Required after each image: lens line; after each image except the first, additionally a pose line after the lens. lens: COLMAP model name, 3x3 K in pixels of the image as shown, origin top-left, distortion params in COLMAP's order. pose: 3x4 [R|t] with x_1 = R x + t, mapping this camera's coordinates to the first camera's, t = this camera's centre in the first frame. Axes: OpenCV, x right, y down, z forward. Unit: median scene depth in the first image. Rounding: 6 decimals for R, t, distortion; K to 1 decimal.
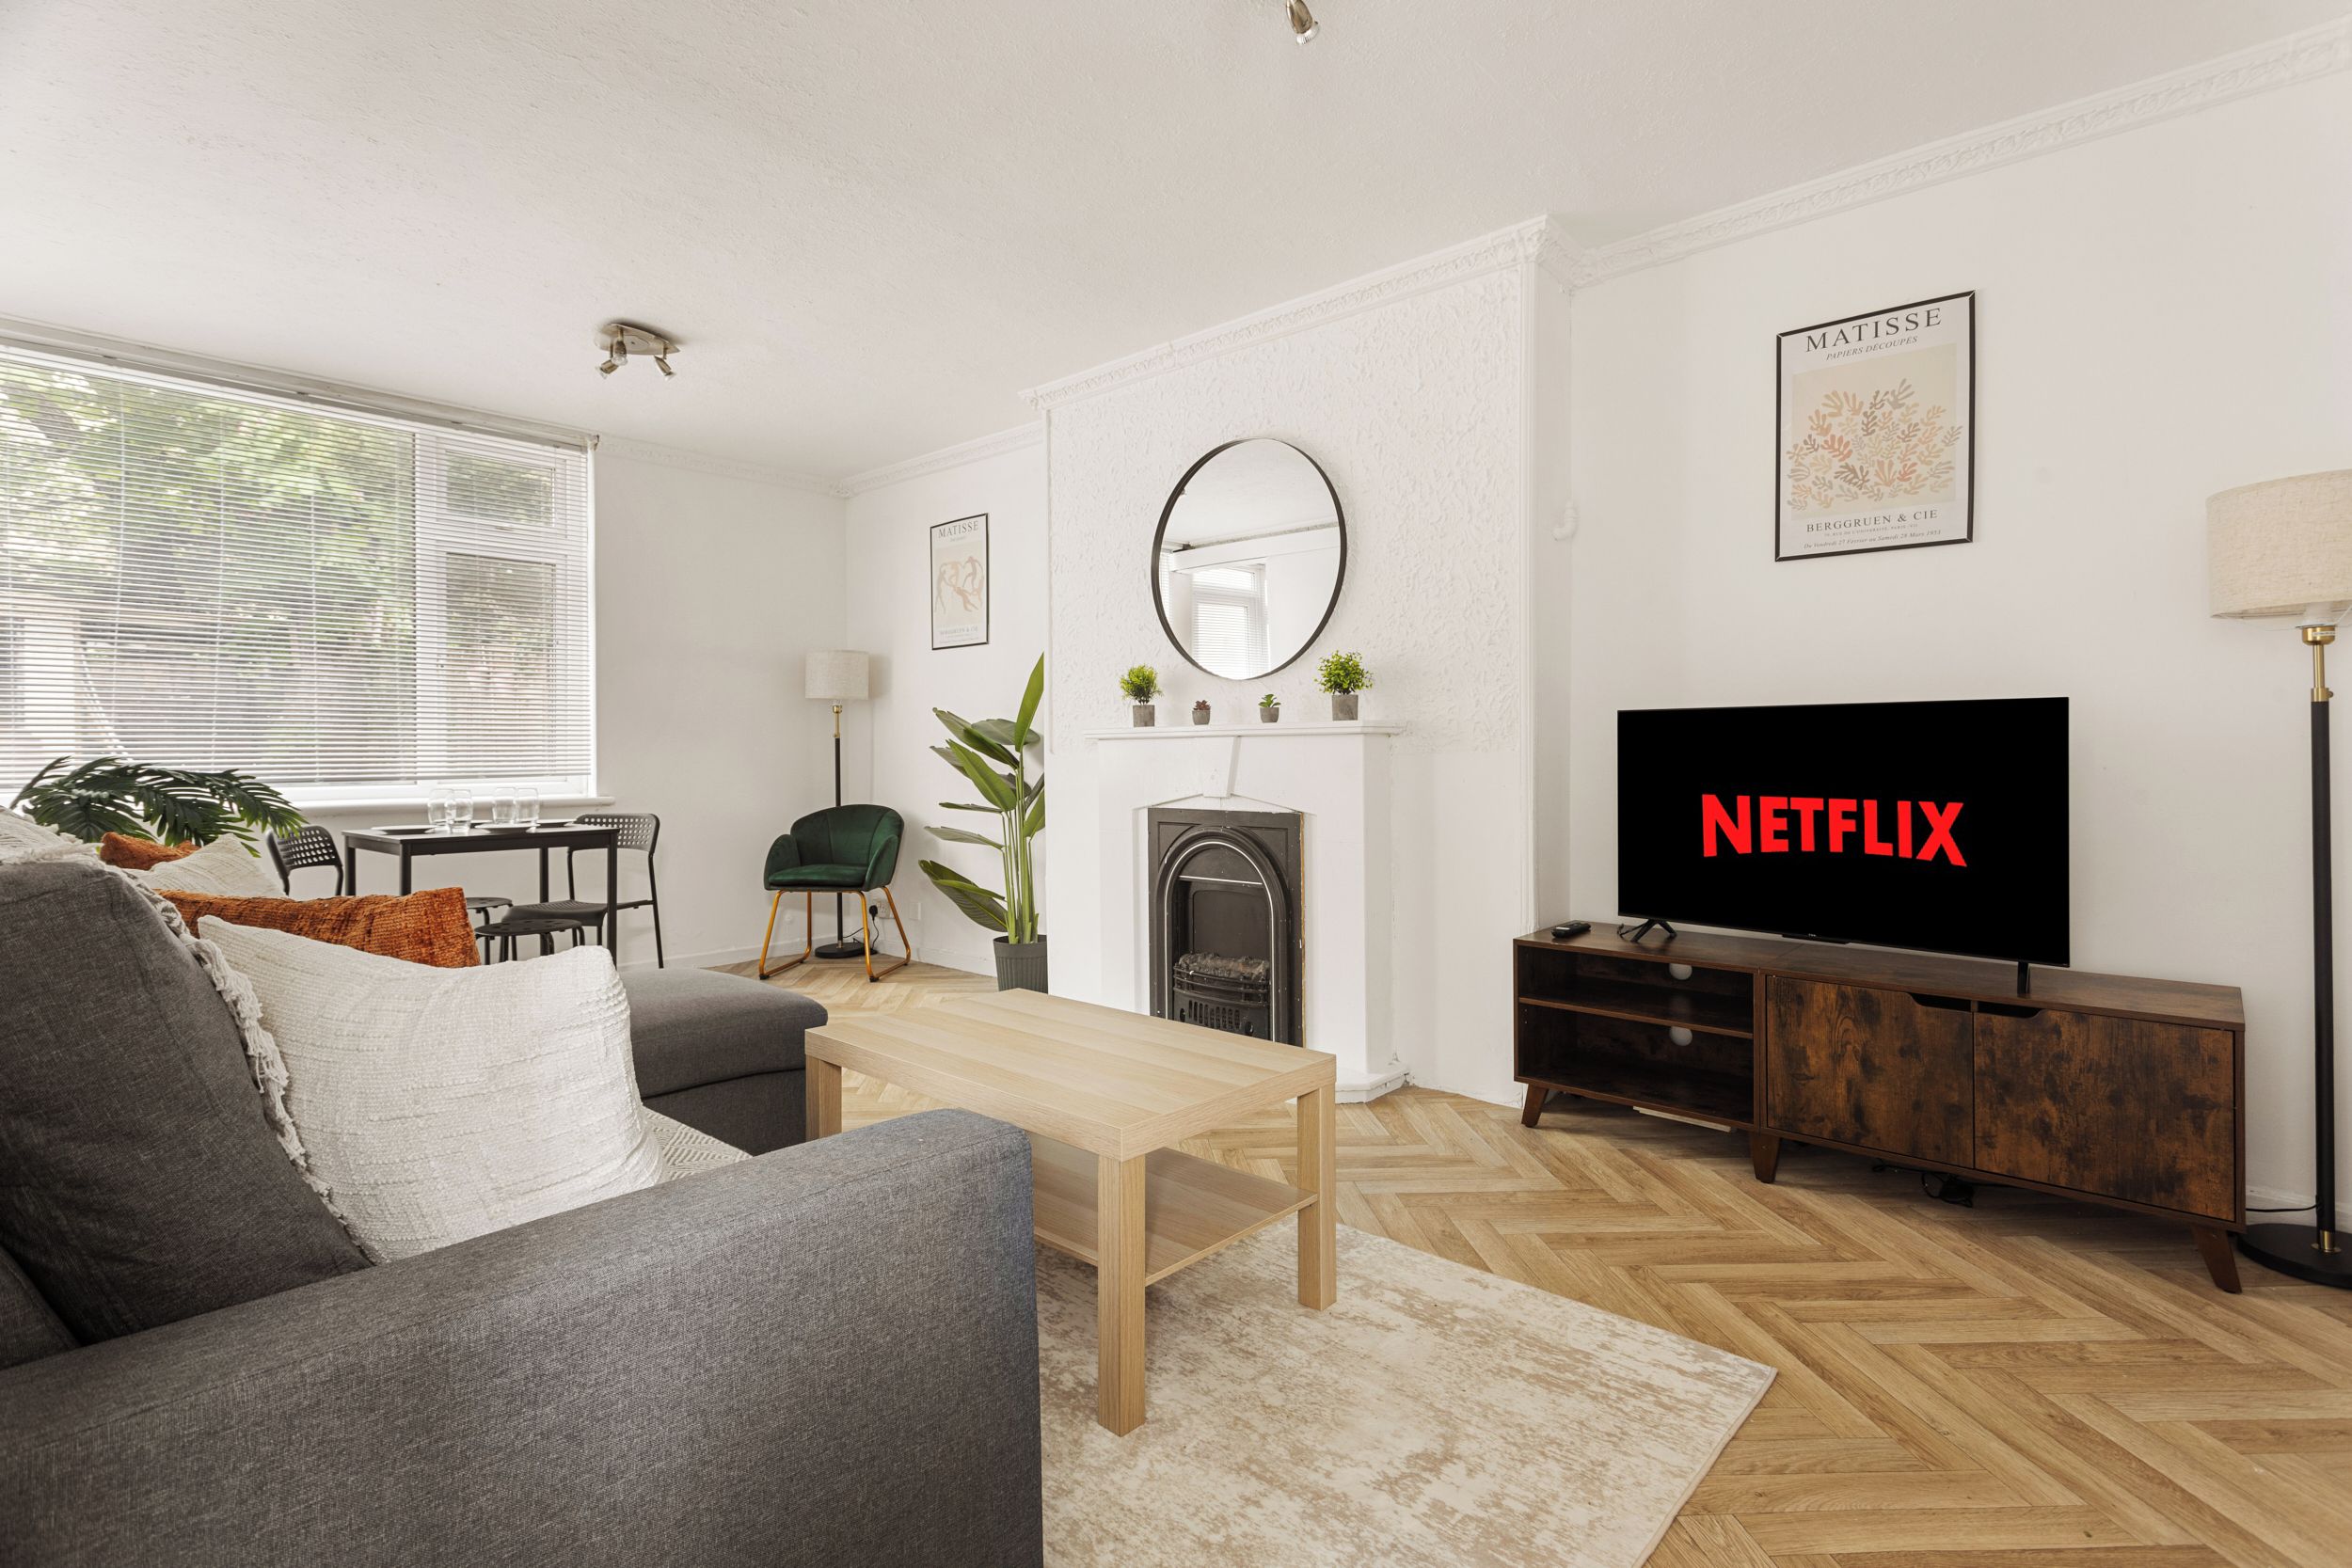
lens RADIAL K [[1129.8, 0, 1174.8], [0, 1129.8, 754.5], [0, 0, 1]] dist [-0.003622, 0.000424]
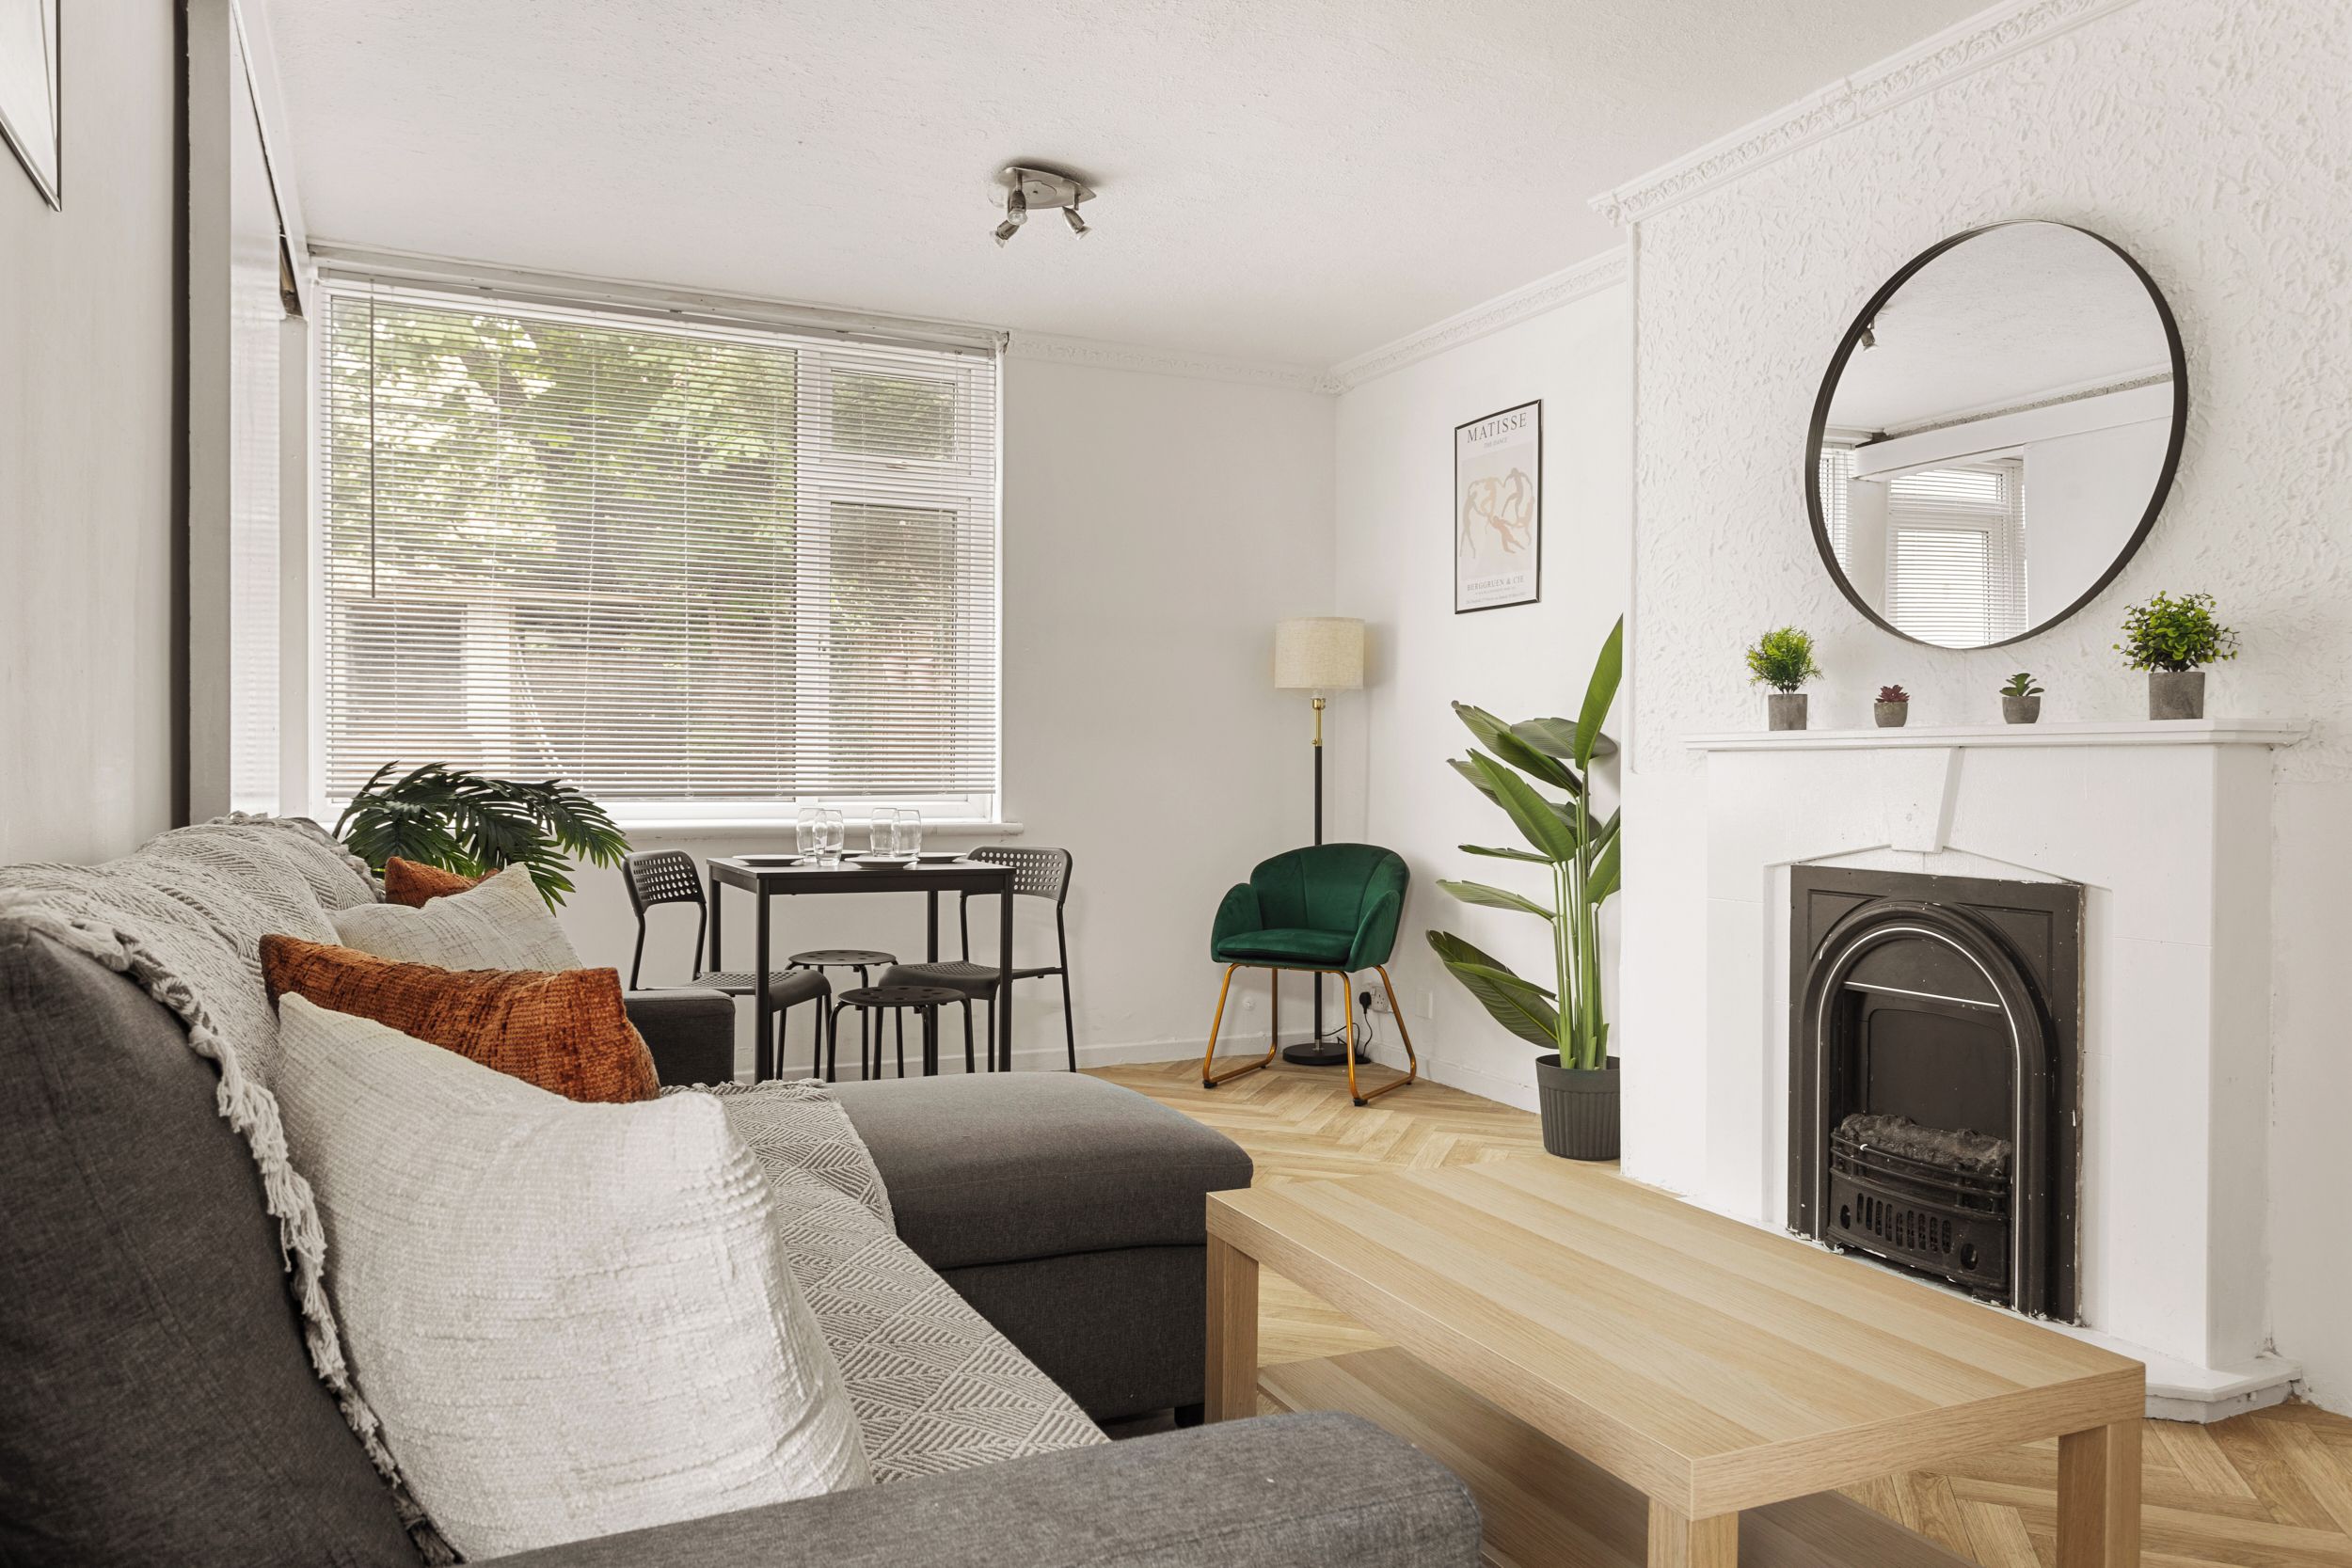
lens RADIAL K [[1626.6, 0, 1177.2], [0, 1626.6, 797.2], [0, 0, 1]] dist [-0.005185, 0.008117]
pose [[0.921674, 0.018875, -0.387506, 0.009762], [-0.012596, 0.999745, 0.018738, -0.001000], [0.387761, -0.012389, 0.921677, 0.079225]]
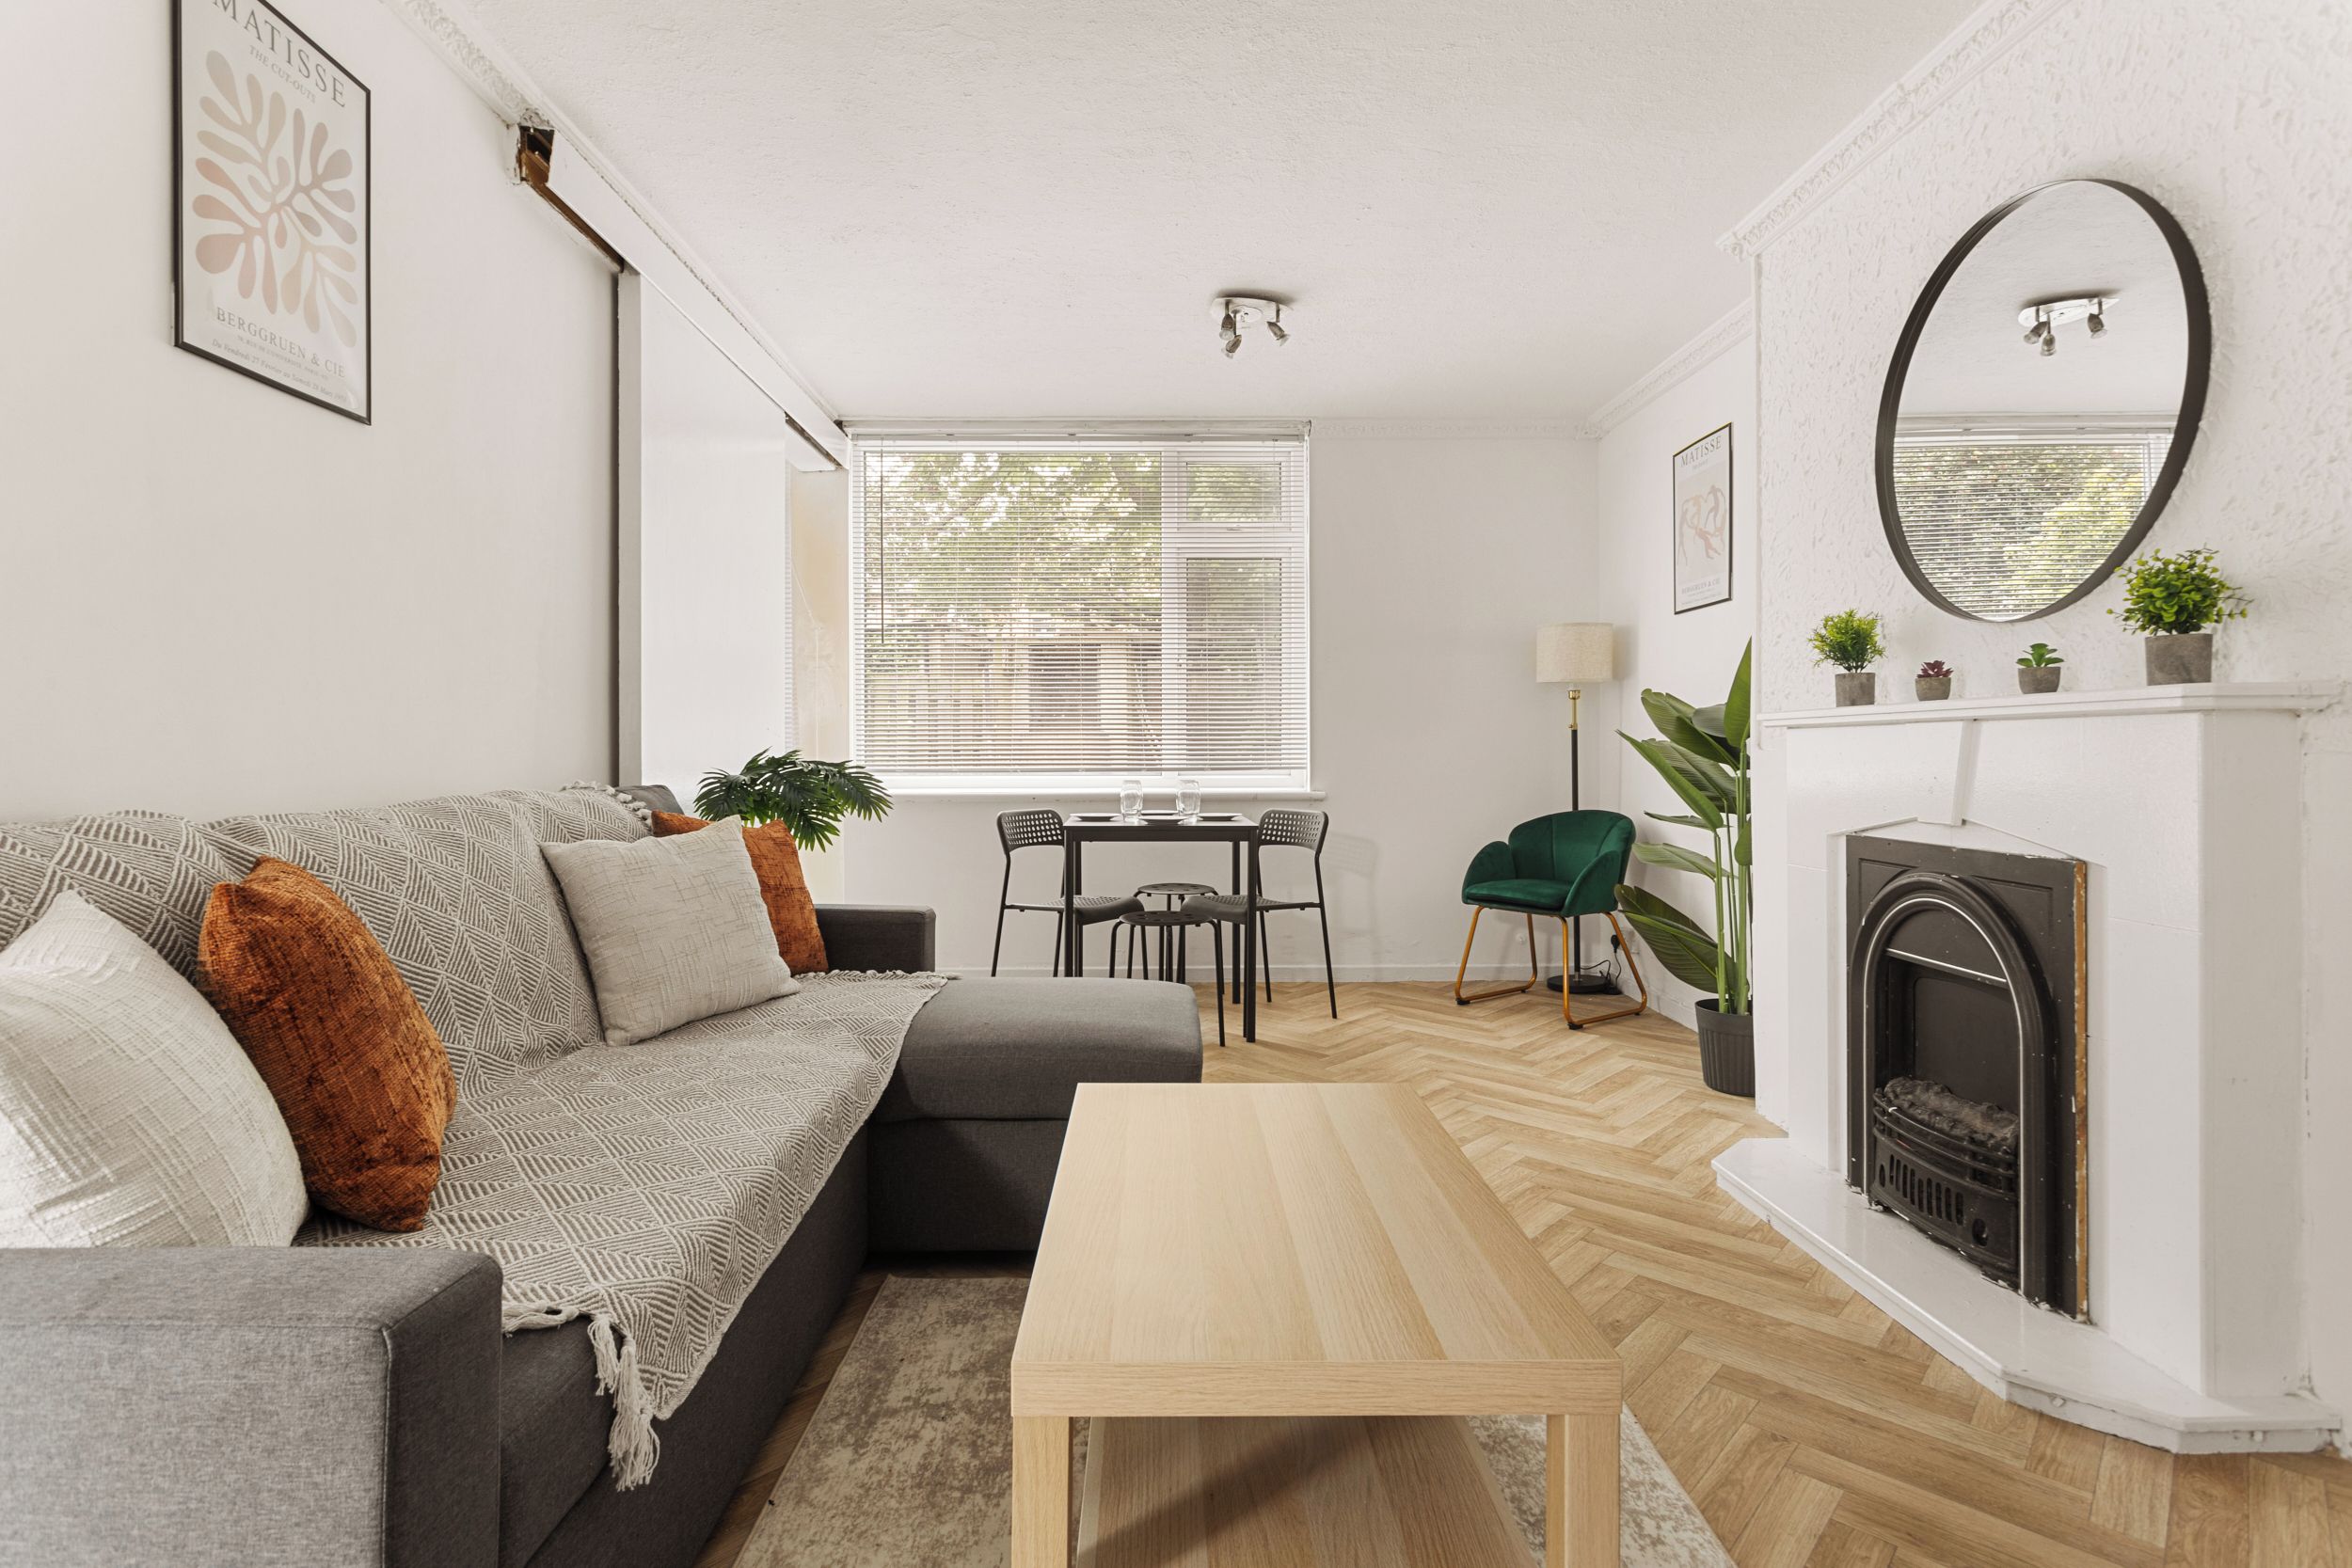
lens RADIAL K [[1188.6, 0, 1171.8], [0, 1188.6, 760.0], [0, 0, 1]] dist [-0.001280, 0.001800]
pose [[0.679657, 0.009983, -0.733462, 0.212732], [-0.002809, 0.999935, 0.011008, -0.001098], [0.733525, -0.005421, 0.679641, 0.275313]]
